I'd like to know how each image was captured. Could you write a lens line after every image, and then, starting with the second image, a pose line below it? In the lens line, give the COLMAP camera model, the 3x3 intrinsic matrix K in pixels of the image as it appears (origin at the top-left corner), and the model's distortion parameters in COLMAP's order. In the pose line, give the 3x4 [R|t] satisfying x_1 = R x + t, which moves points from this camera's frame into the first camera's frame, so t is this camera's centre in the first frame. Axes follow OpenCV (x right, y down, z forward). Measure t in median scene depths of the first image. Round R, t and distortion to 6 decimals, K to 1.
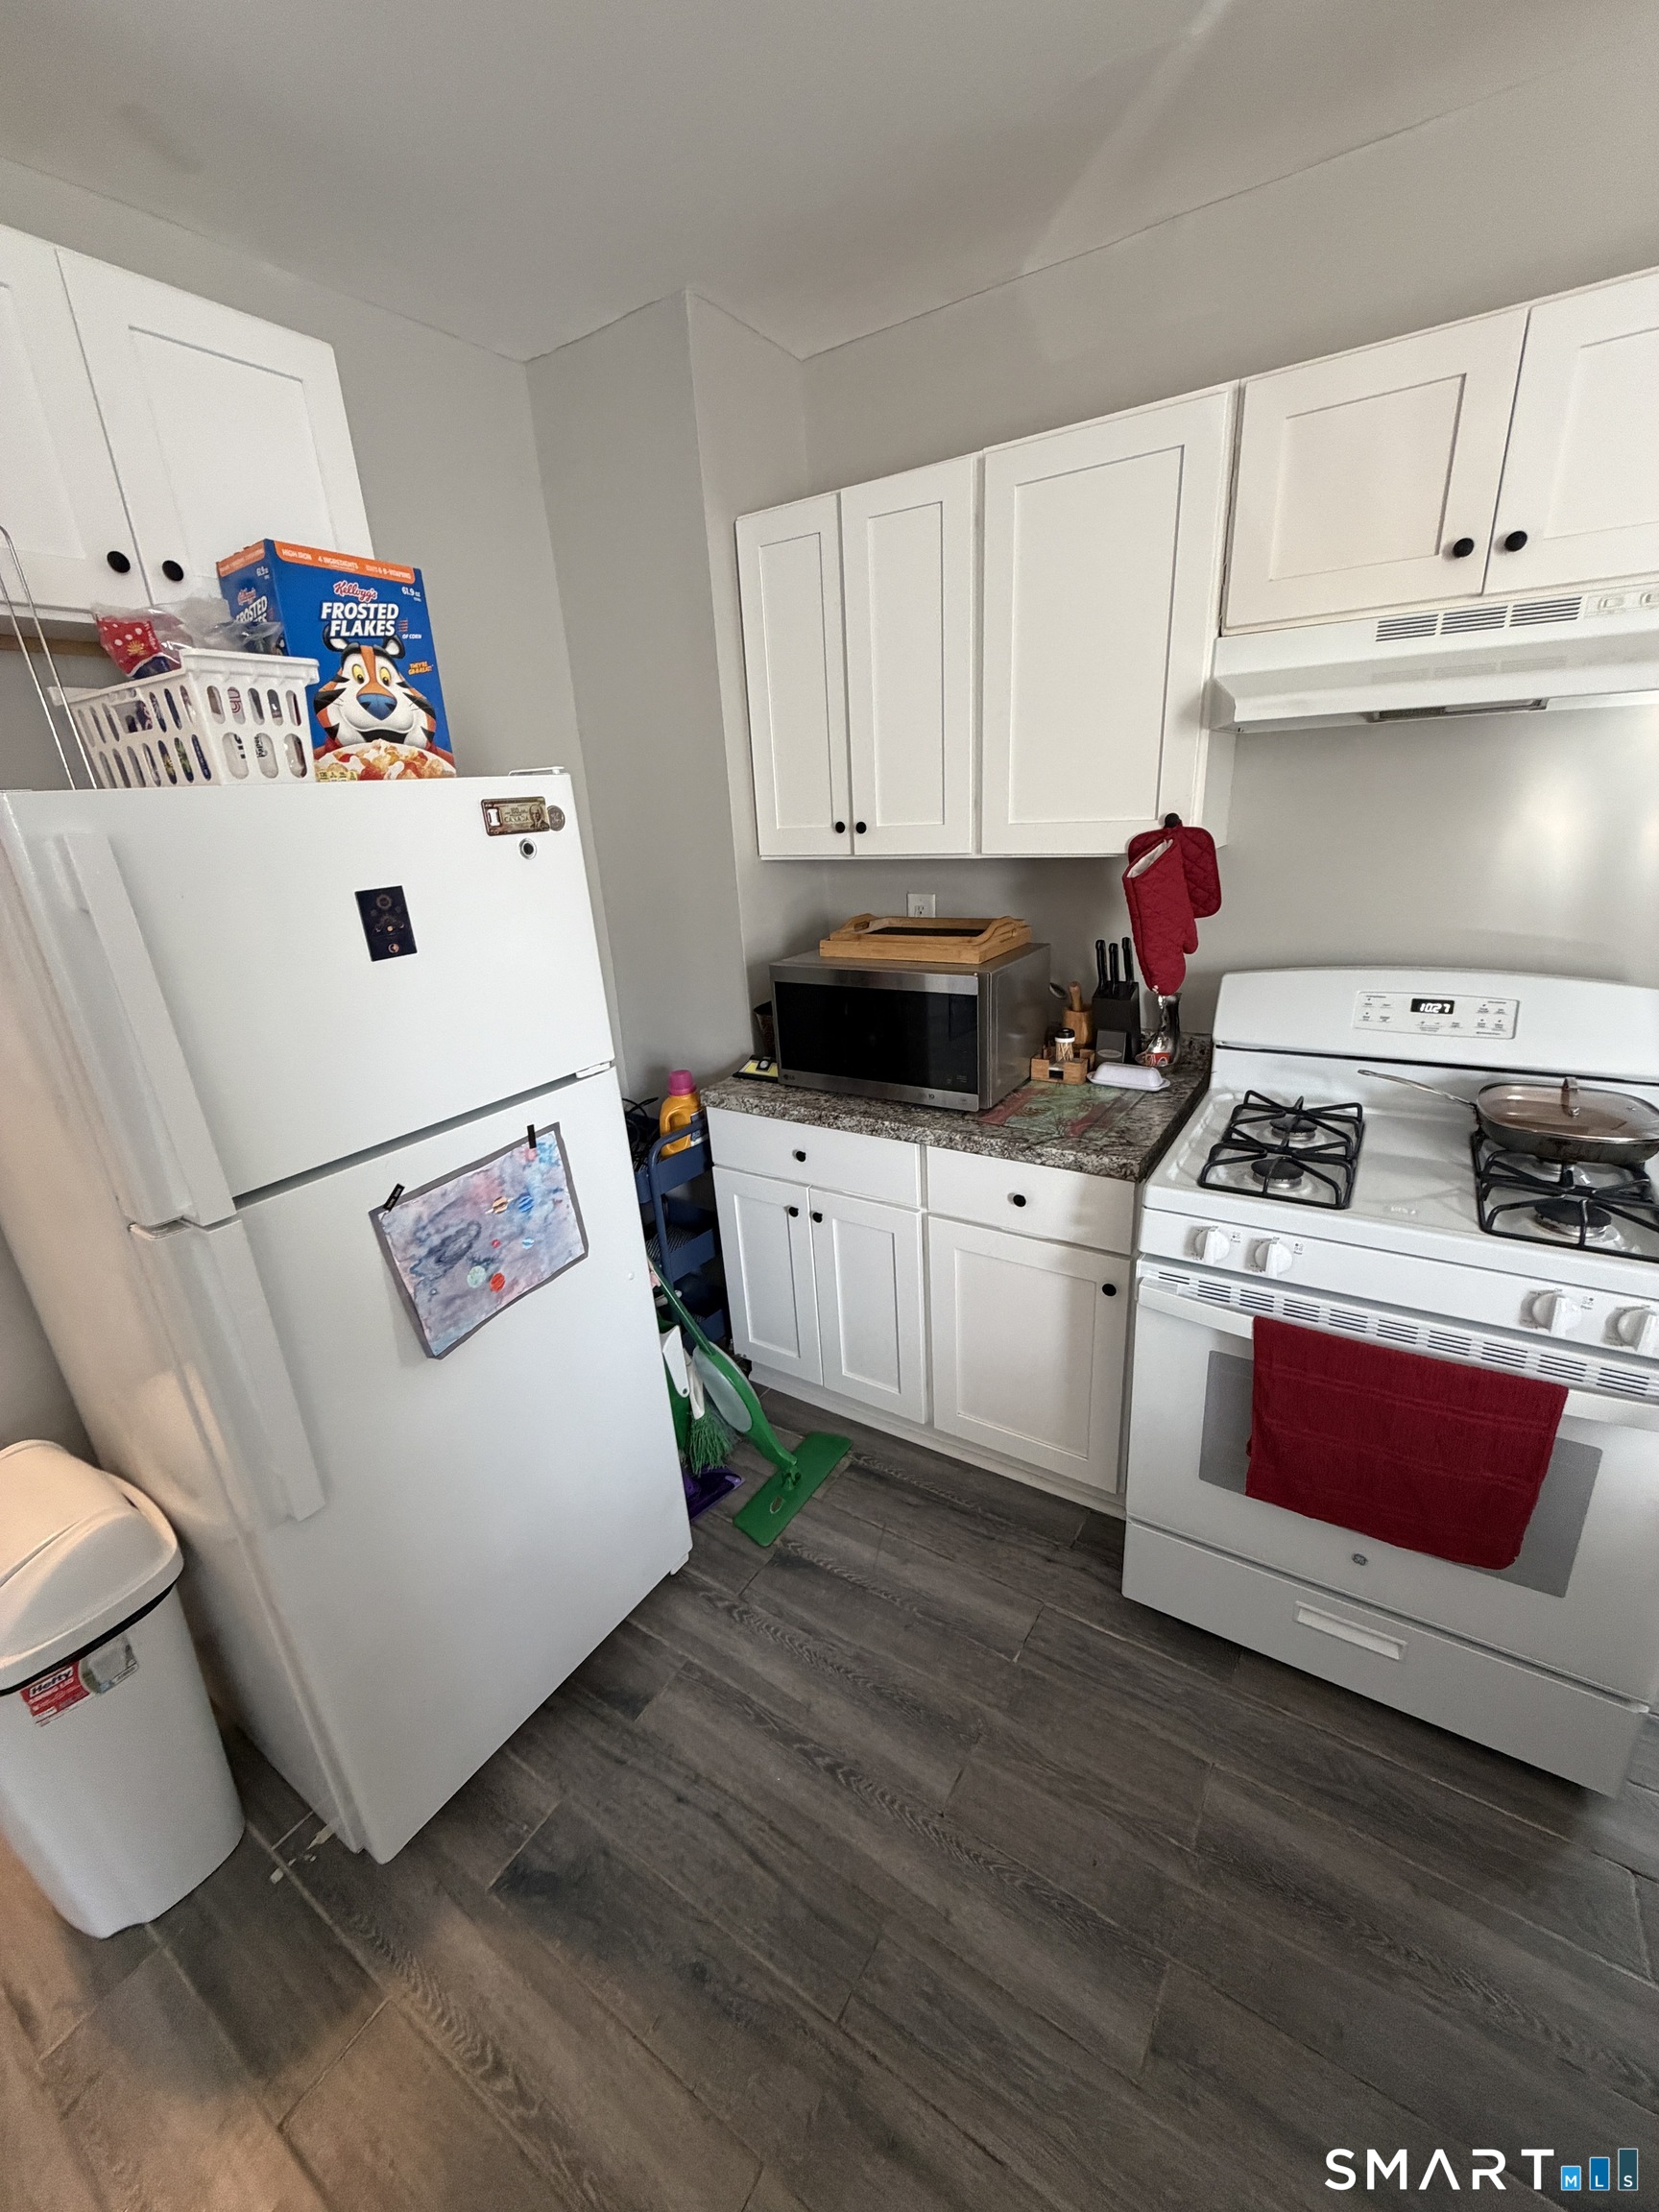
lens RADIAL K [[878.2, 0, 823.2], [0, 878.2, 1105.1], [0, 0, 1]] dist [-0.001522, 0.000969]
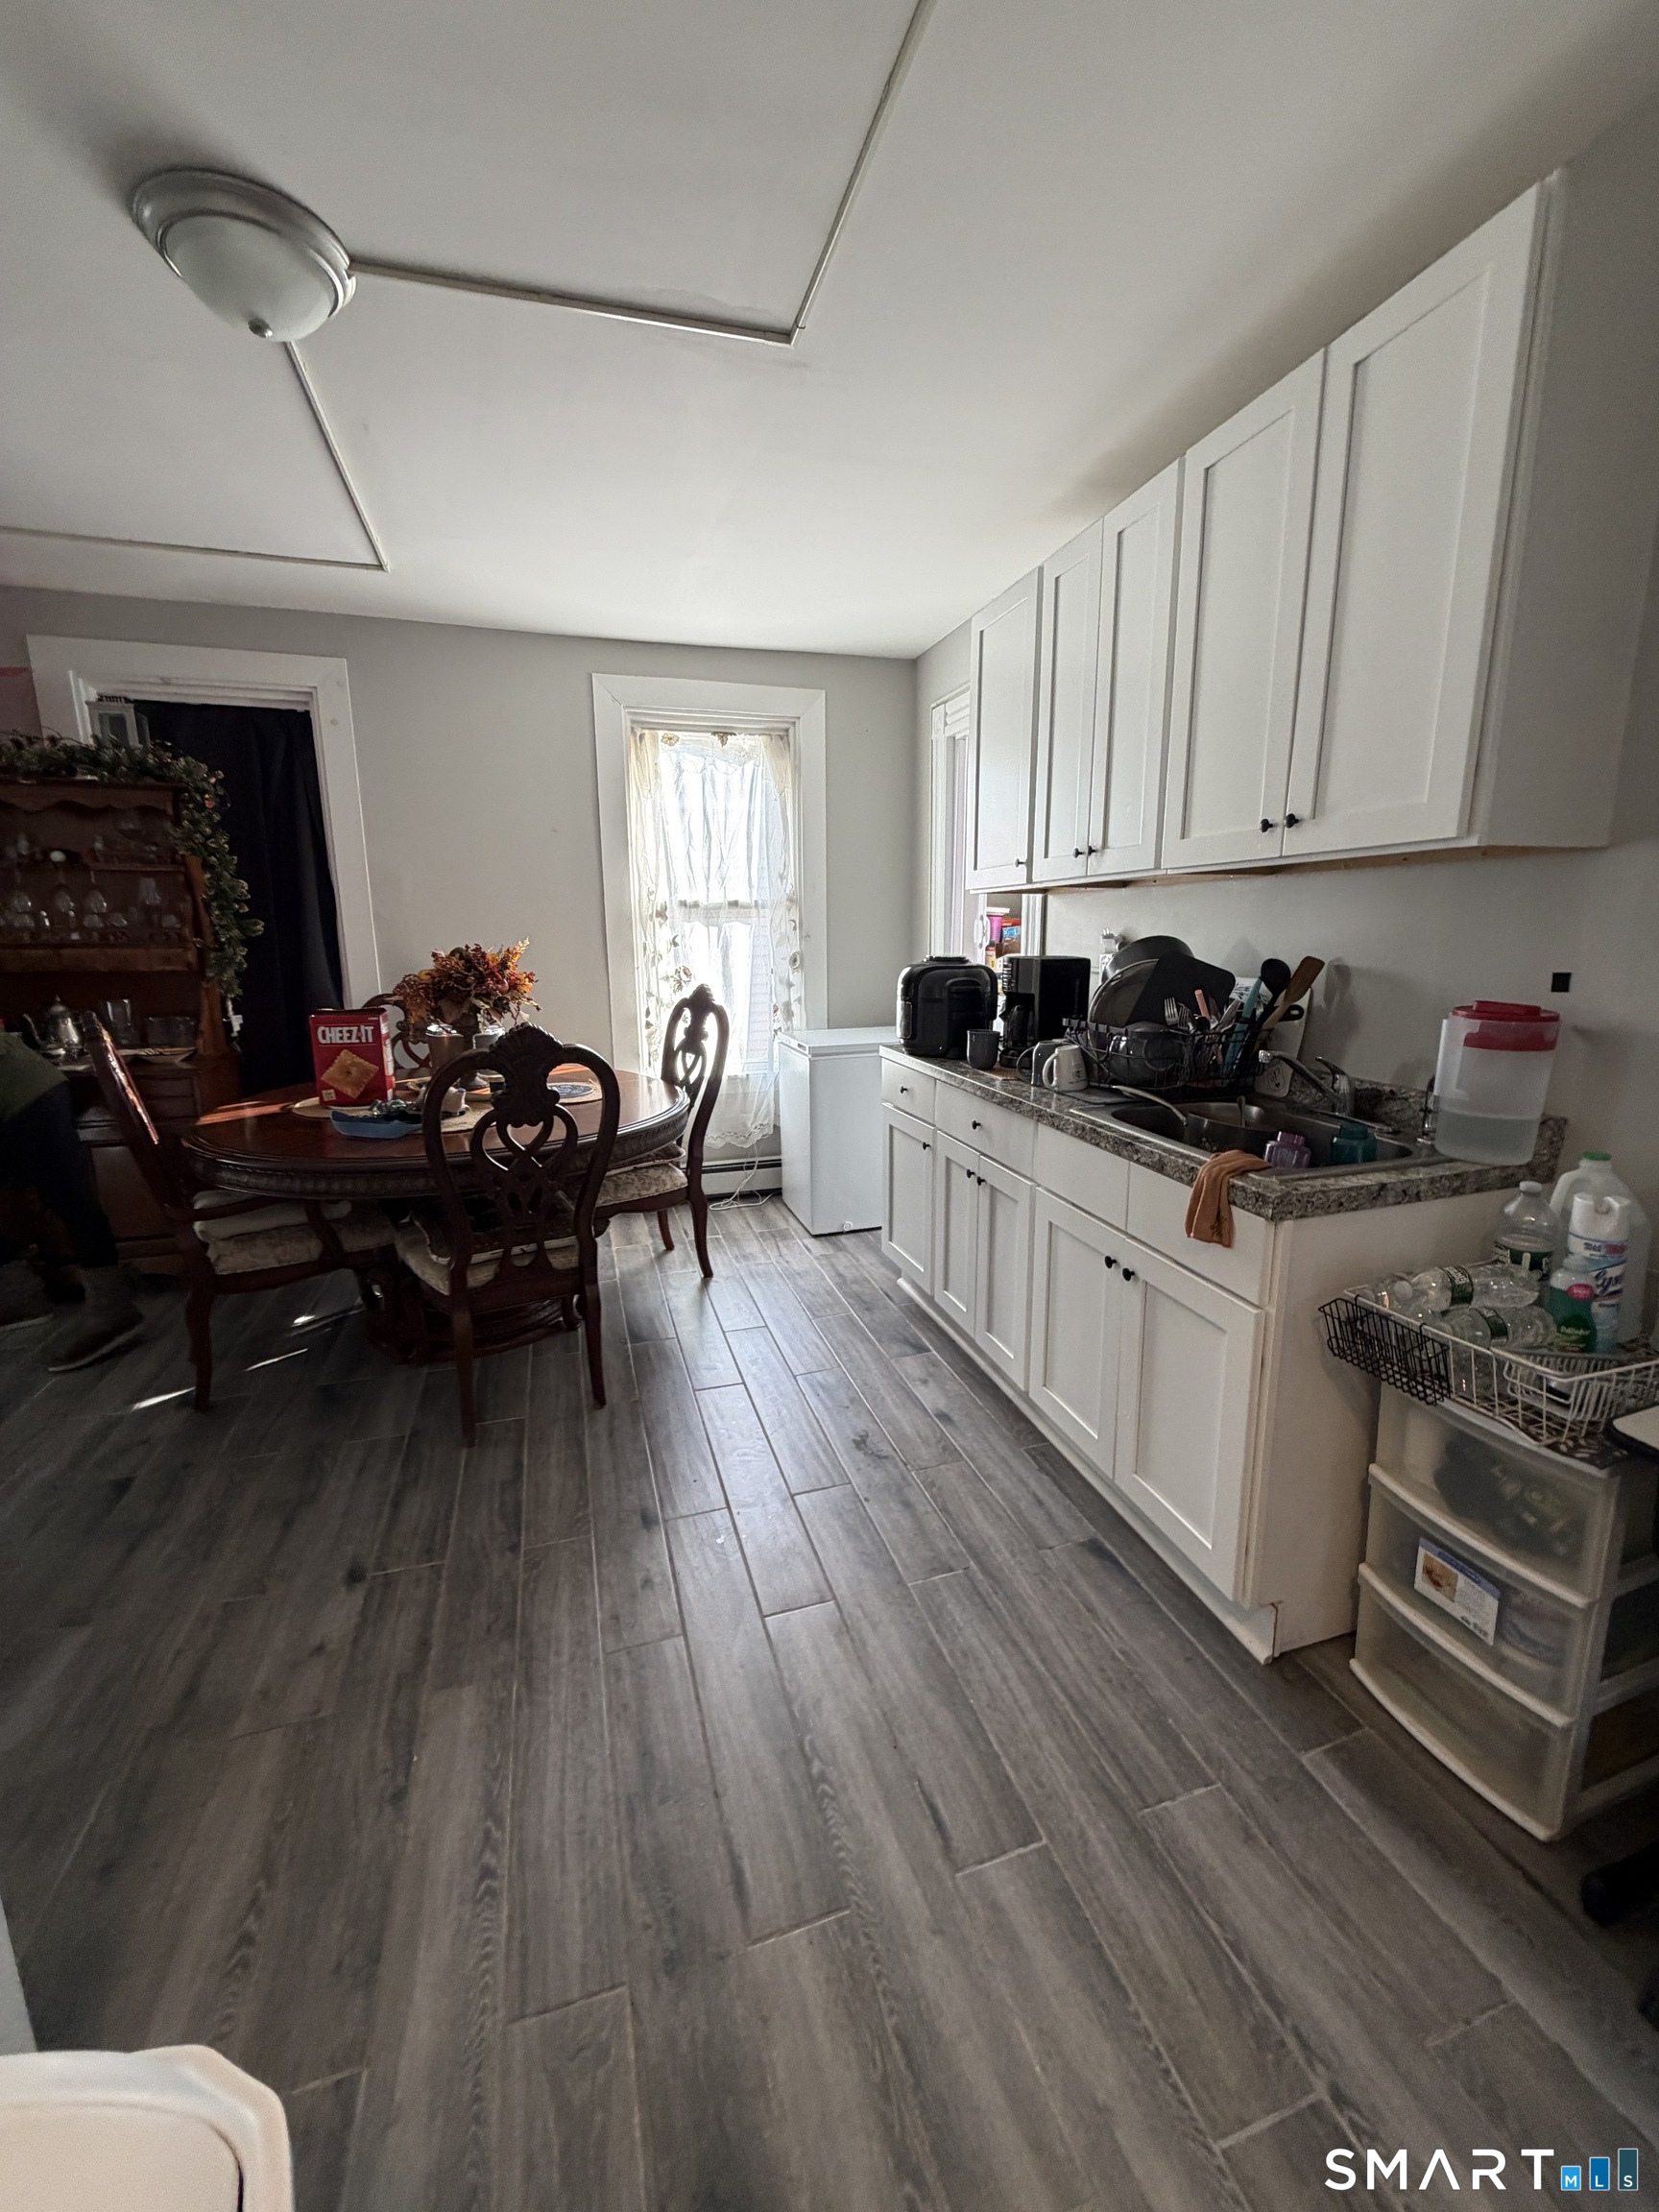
lens RADIAL K [[878.2, 0, 828.2], [0, 878.2, 1092.6], [0, 0, 1]] dist [-0.001522, 0.000969]
pose [[-0.775514, -0.053196, 0.629085, -1.266055], [0.257564, 0.883089, 0.392191, 0.010695], [-0.576402, 0.466180, -0.671147, 0.716167]]
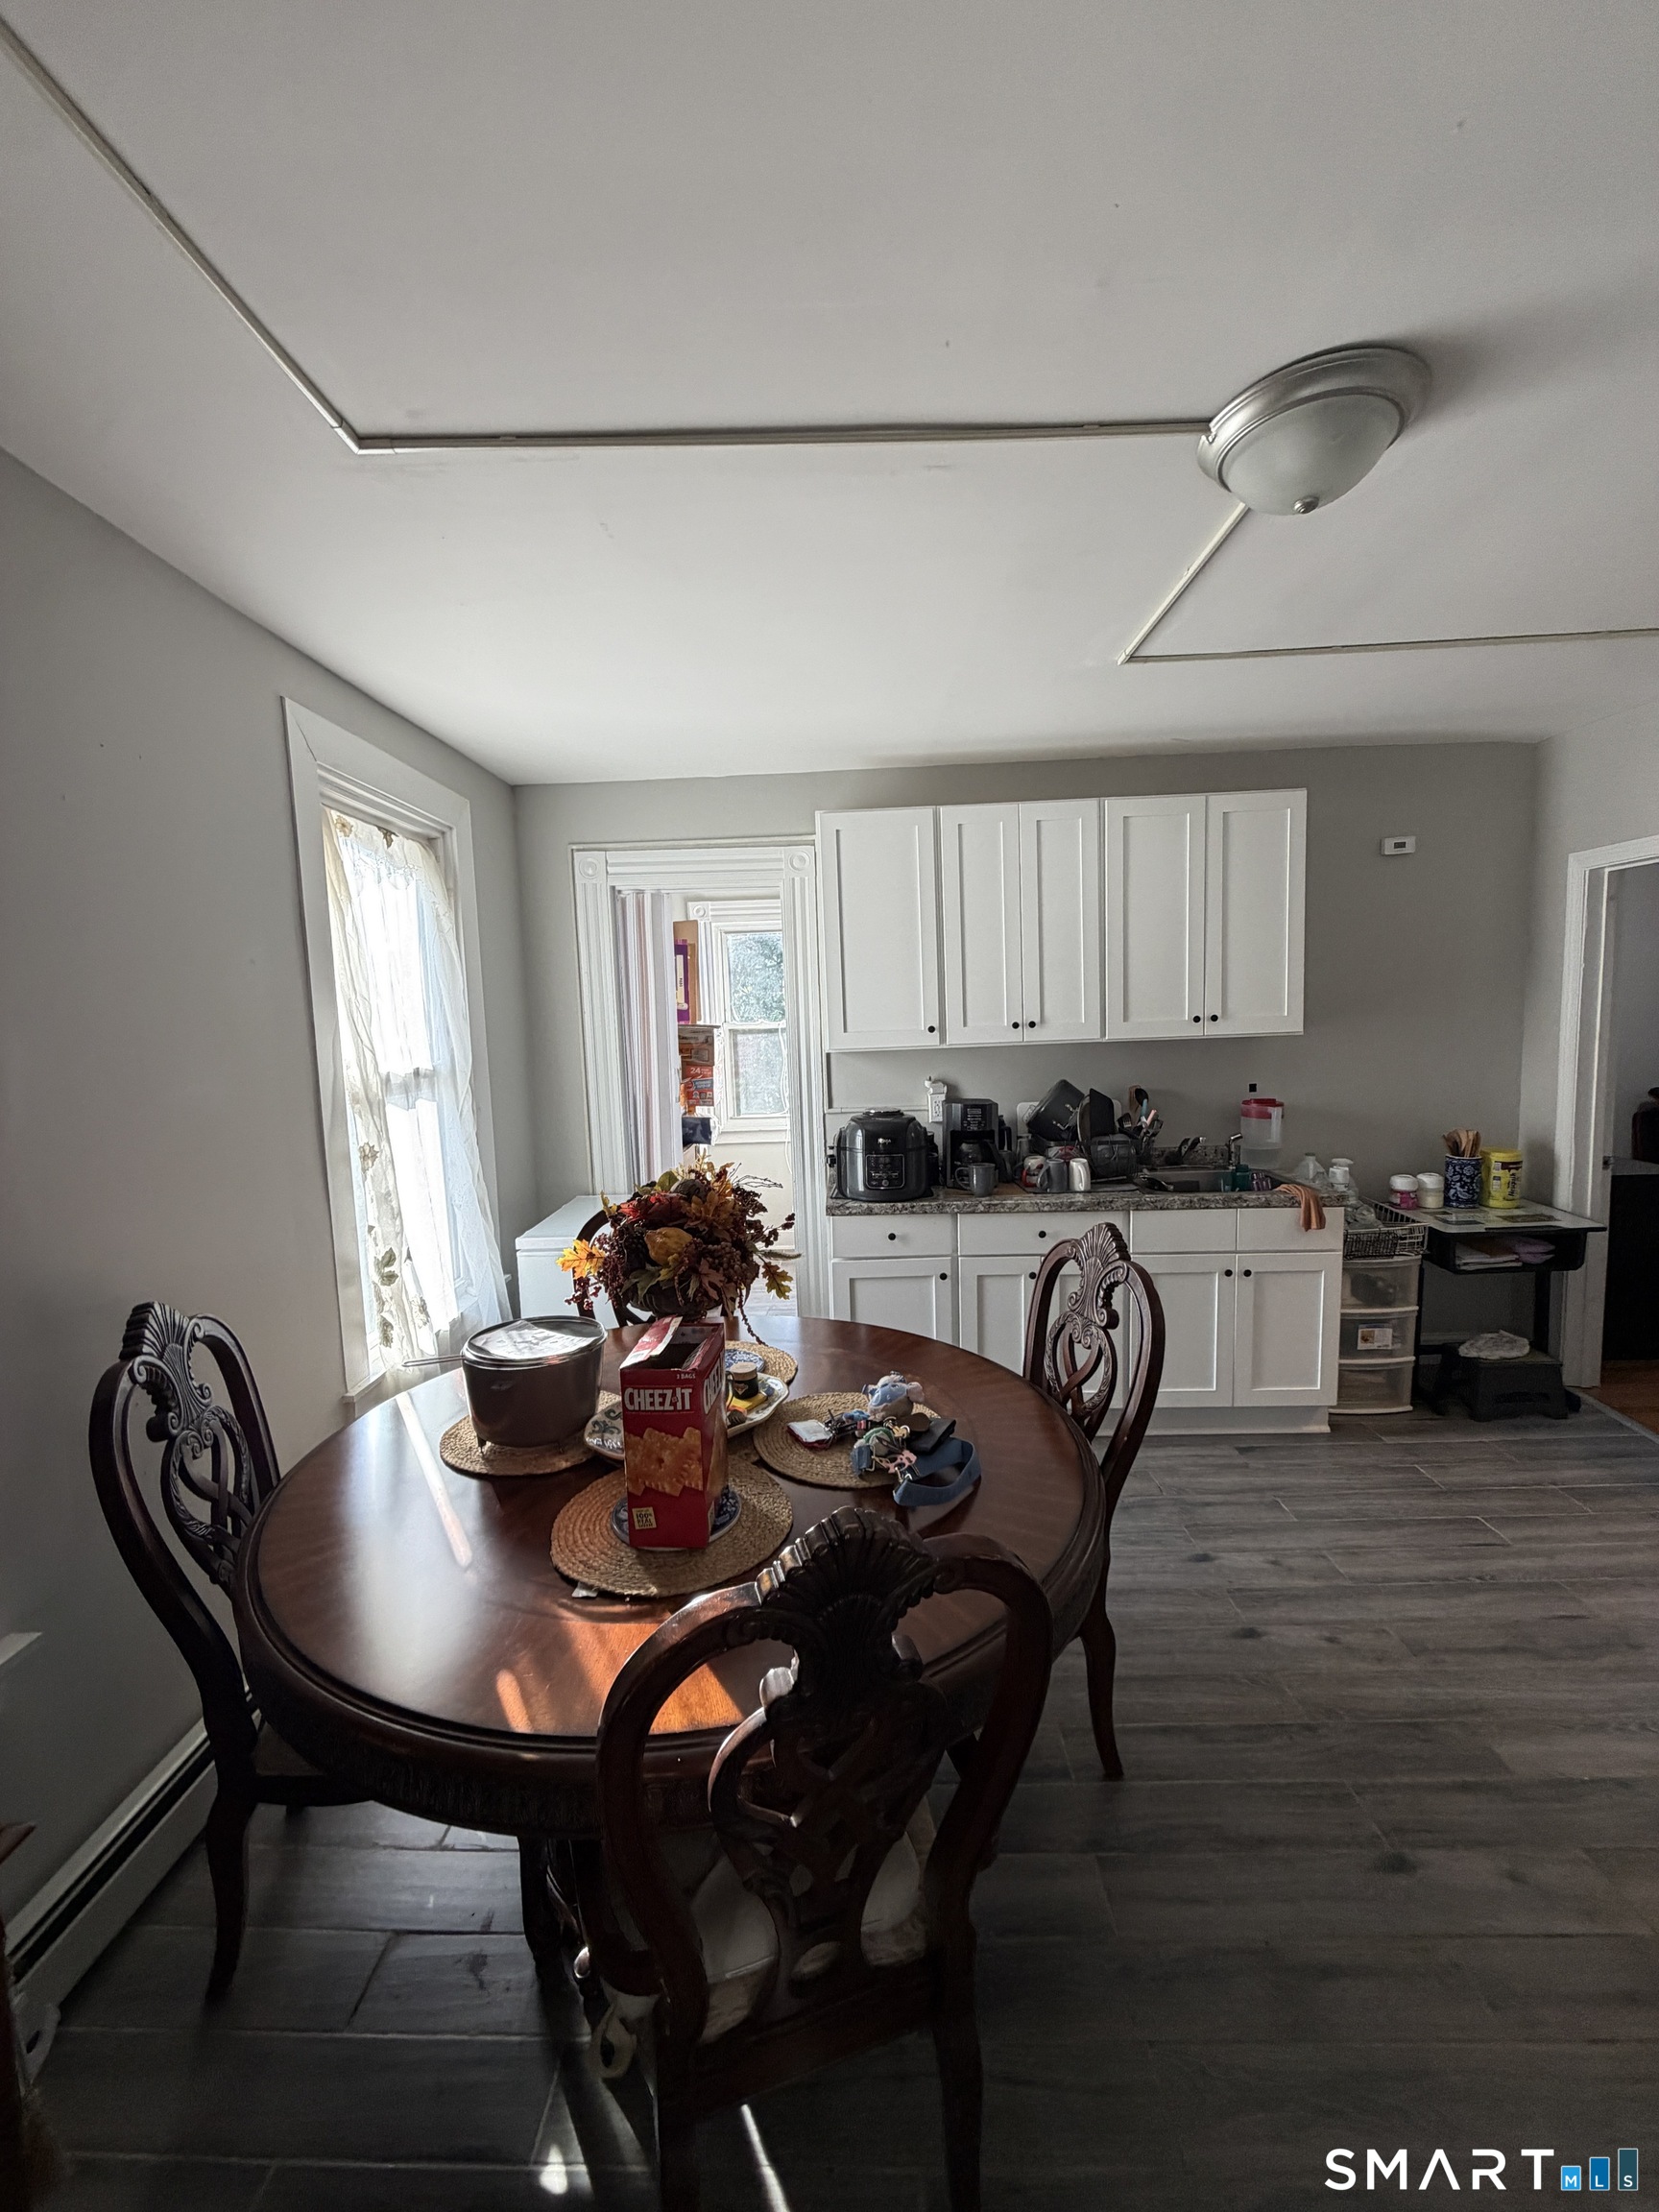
lens RADIAL K [[878.2, 0, 830.9], [0, 878.2, 1099.8], [0, 0, 1]] dist [-0.001522, 0.000969]
pose [[-0.838667, 0.138487, -0.526744, 1.242556], [-0.098605, 0.912544, 0.396913, -0.325103], [0.535645, 0.384817, -0.751665, 0.659866]]
